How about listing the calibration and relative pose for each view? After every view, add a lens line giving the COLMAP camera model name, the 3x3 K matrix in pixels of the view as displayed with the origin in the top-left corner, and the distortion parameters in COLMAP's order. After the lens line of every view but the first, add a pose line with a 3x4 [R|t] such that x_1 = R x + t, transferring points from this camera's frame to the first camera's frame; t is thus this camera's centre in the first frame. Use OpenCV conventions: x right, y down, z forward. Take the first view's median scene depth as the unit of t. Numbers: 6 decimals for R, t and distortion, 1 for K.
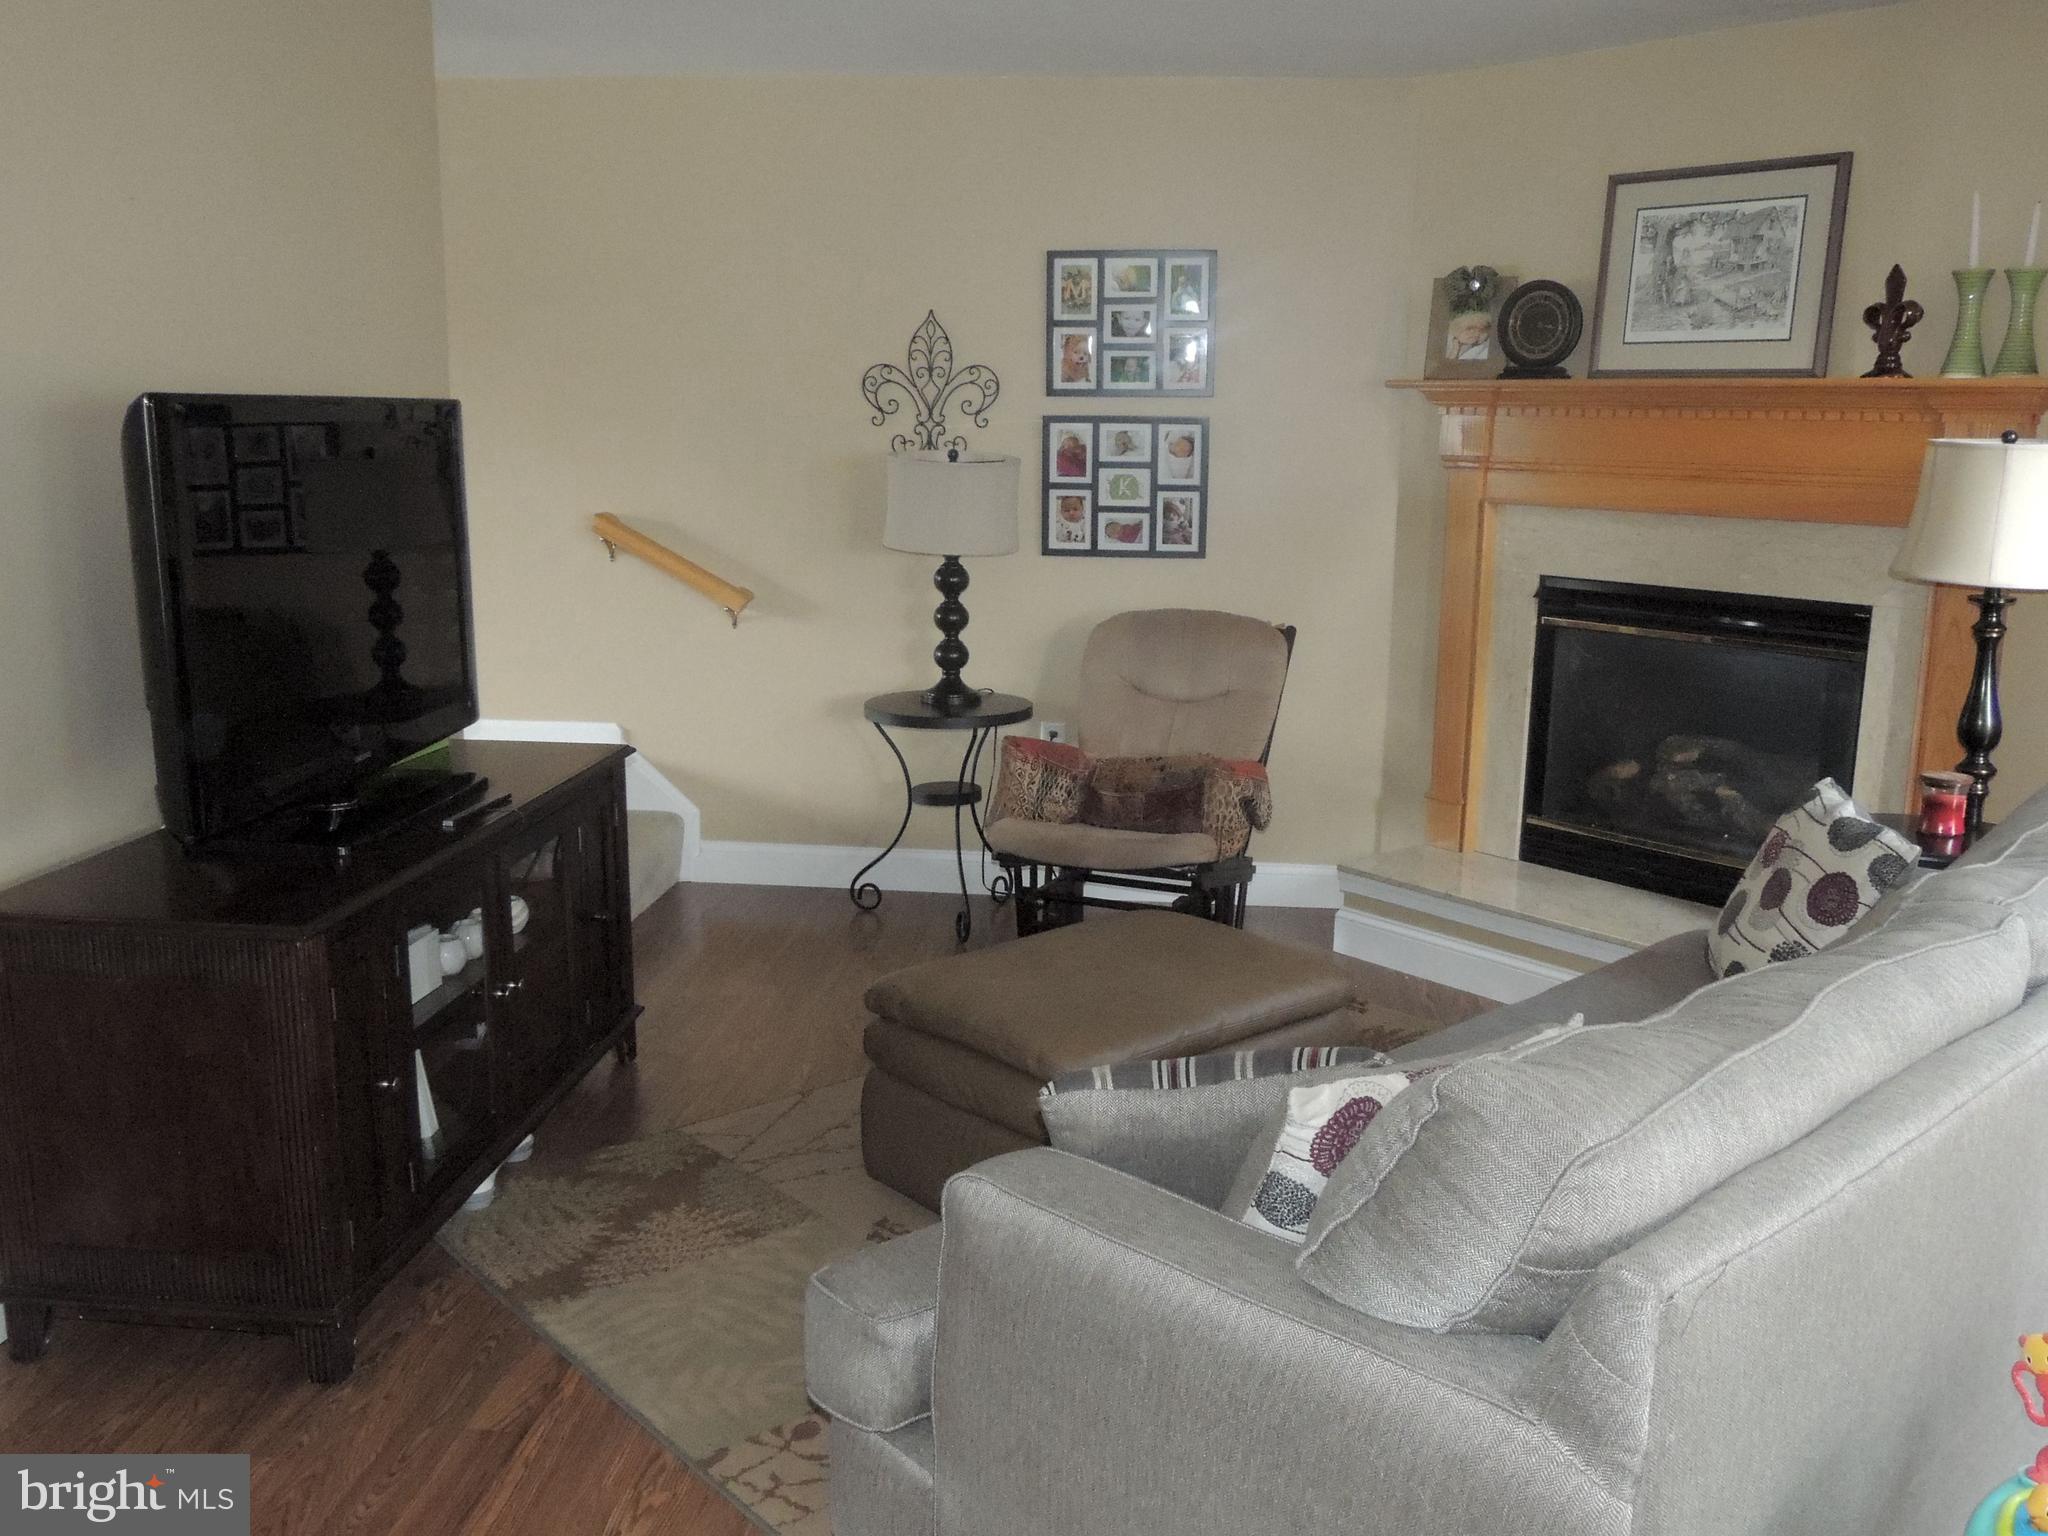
lens RADIAL K [[1777.2, 0, 1024.5], [0, 1777.2, 767.5], [0, 0, 1]] dist [0.010821, 0.001770]
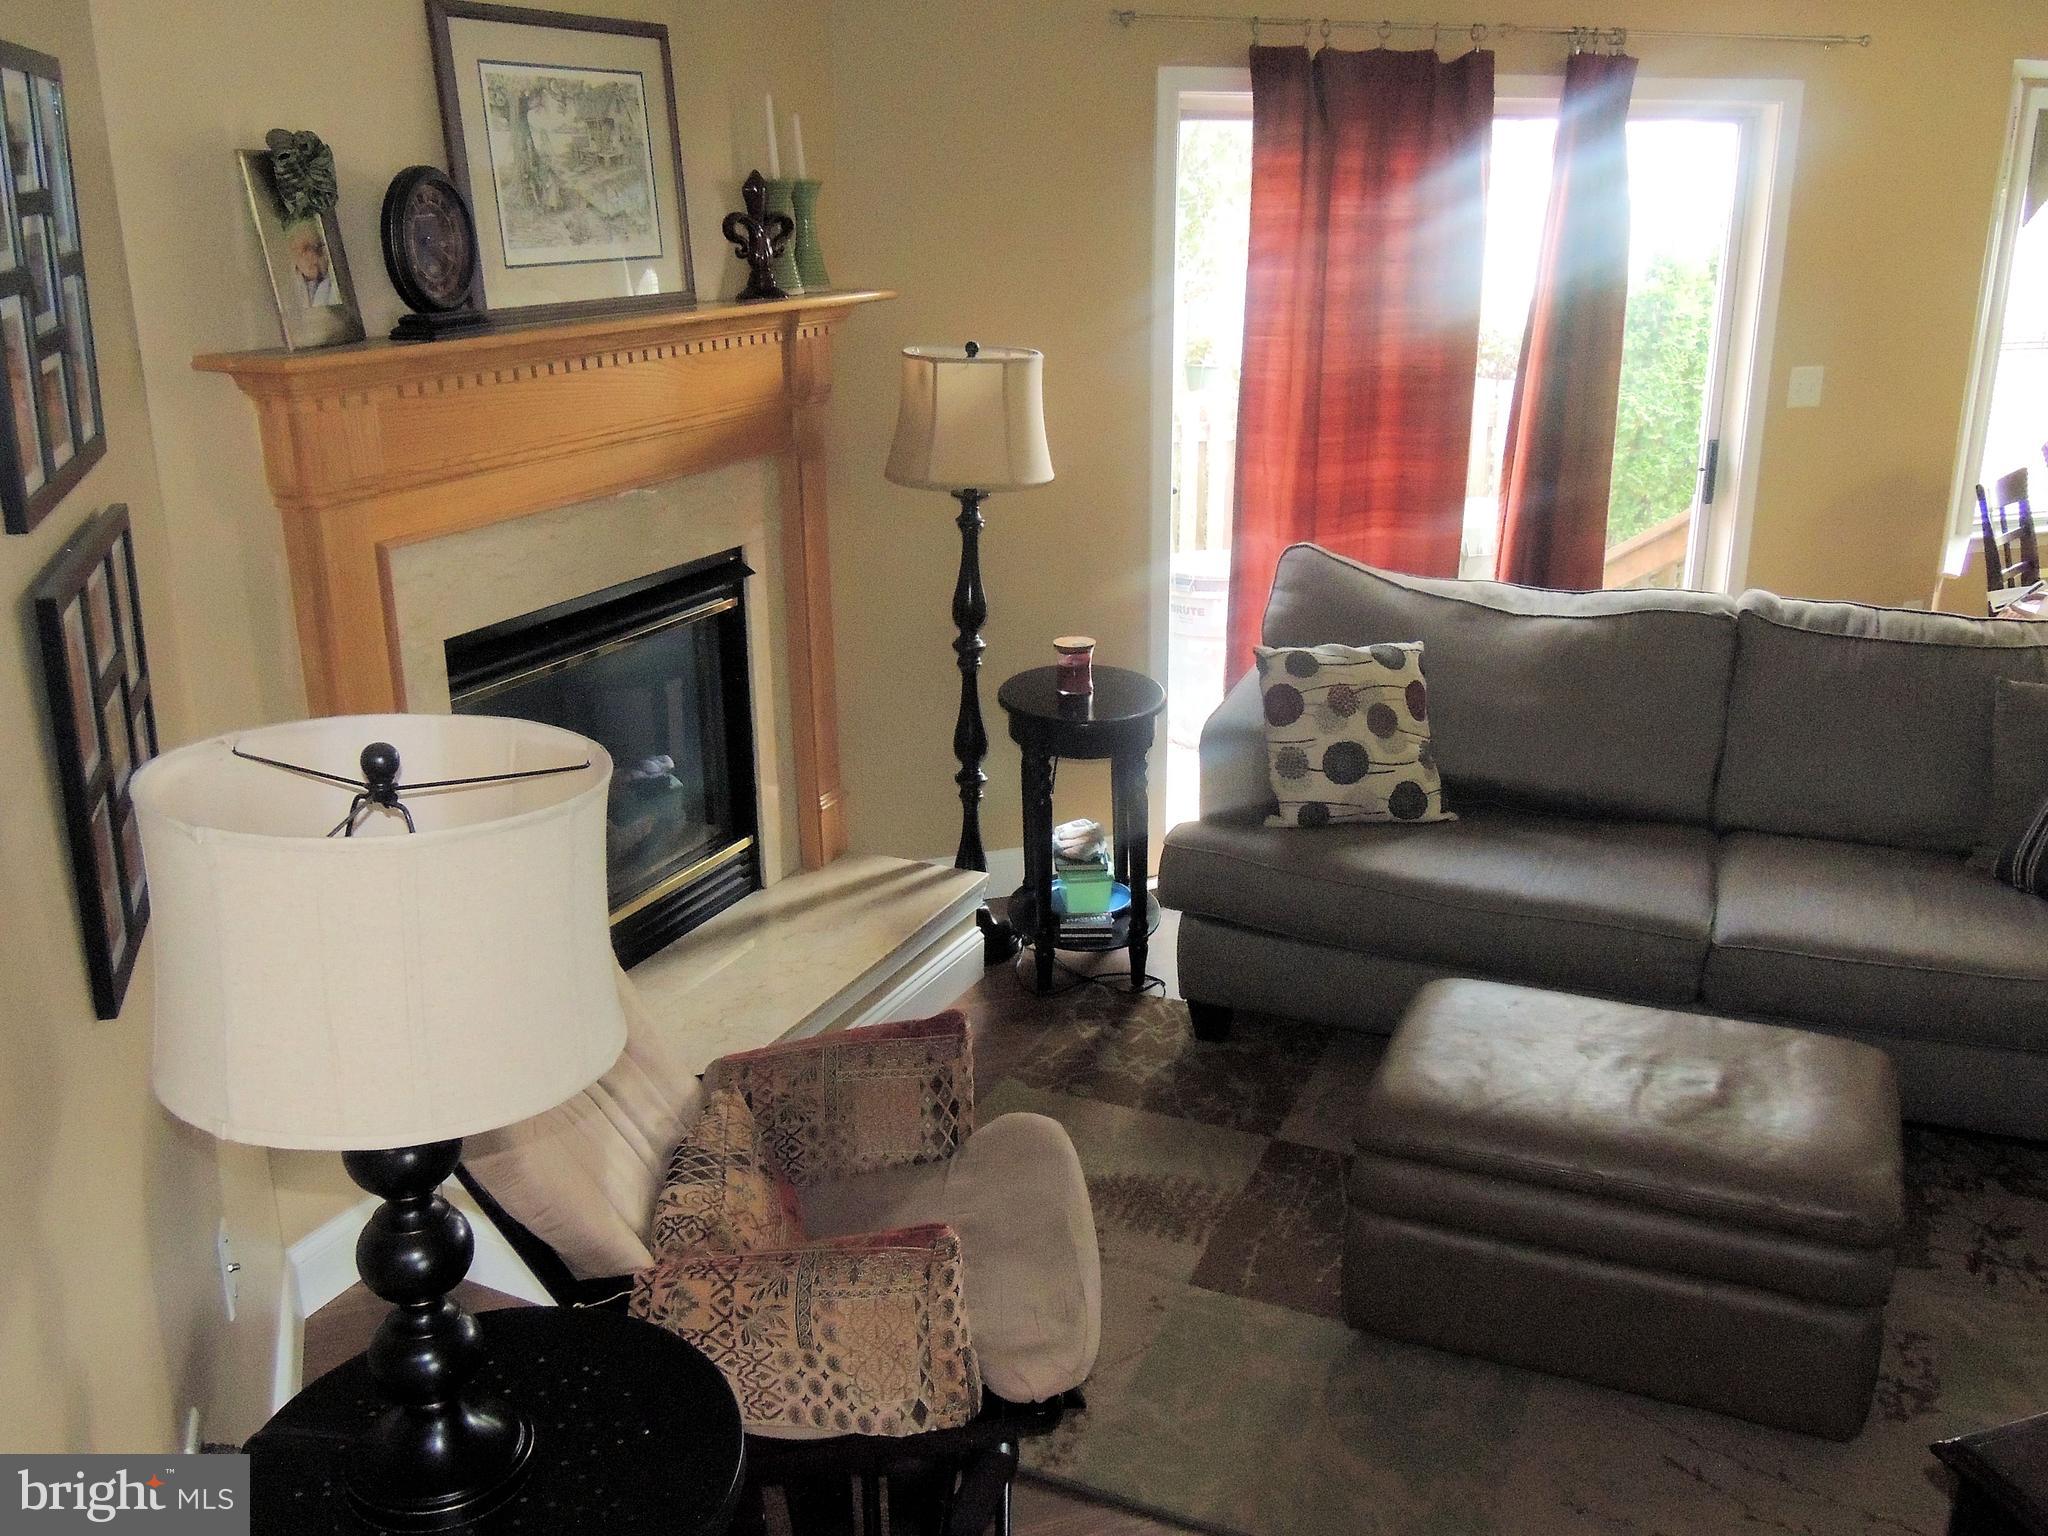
lens RADIAL K [[1777.2, 0, 1025.8], [0, 1777.2, 769.6], [0, 0, 1]] dist [0.010821, 0.001770]
pose [[-0.404449, -0.296335, 0.865220, -0.394006], [0.190533, 0.897990, 0.396624, -0.308927], [-0.894493, 0.325267, -0.306730, 1.135945]]
